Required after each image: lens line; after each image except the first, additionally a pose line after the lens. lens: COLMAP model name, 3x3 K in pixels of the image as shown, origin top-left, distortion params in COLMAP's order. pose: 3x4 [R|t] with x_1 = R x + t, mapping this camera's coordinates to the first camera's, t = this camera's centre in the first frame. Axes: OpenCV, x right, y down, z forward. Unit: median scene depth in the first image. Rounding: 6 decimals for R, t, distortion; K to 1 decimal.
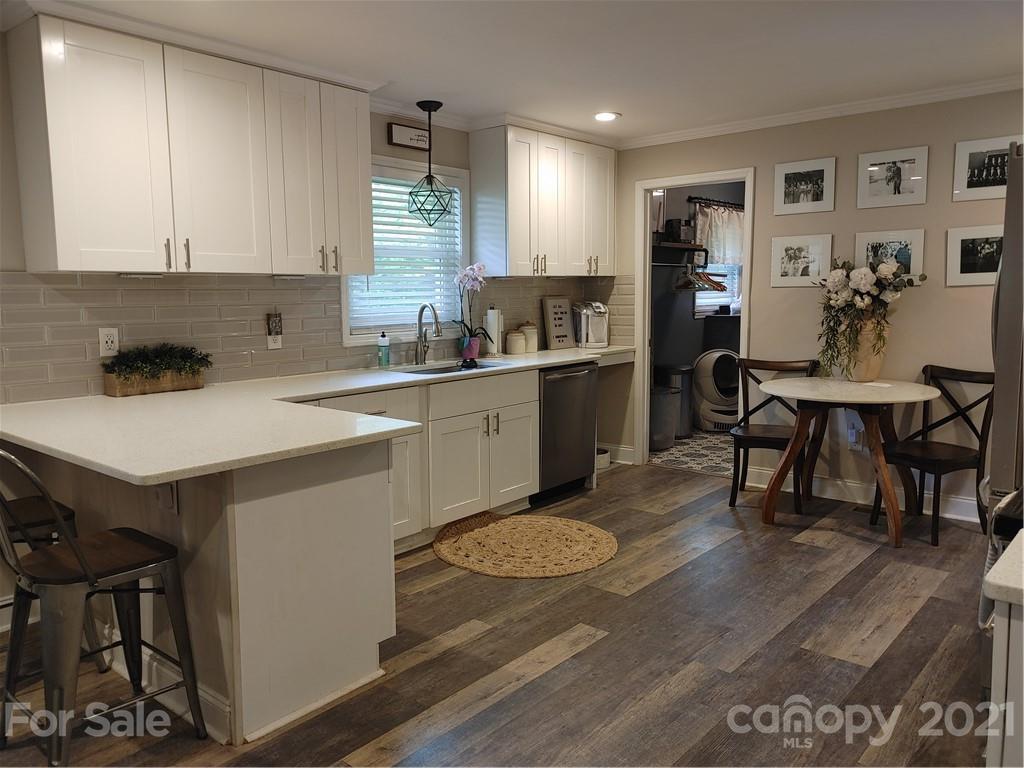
lens RADIAL K [[778.8, 0, 499.3], [0, 778.8, 380.4], [0, 0, 1]] dist [0.027523, 0.000344]
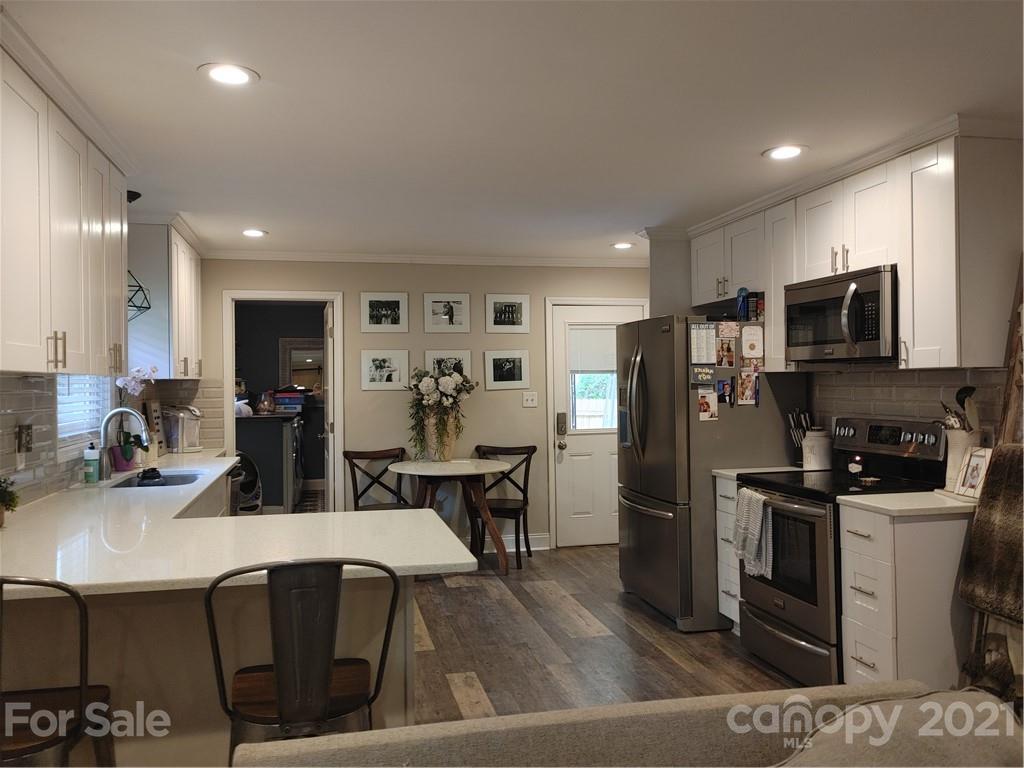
lens RADIAL K [[778.8, 0, 499.3], [0, 778.8, 380.4], [0, 0, 1]] dist [0.027523, 0.000344]
pose [[0.592675, 0.010316, 0.805376, -0.560389], [0.096930, 0.991737, -0.084034, -0.014183], [-0.799588, 0.127870, 0.586778, 0.133478]]
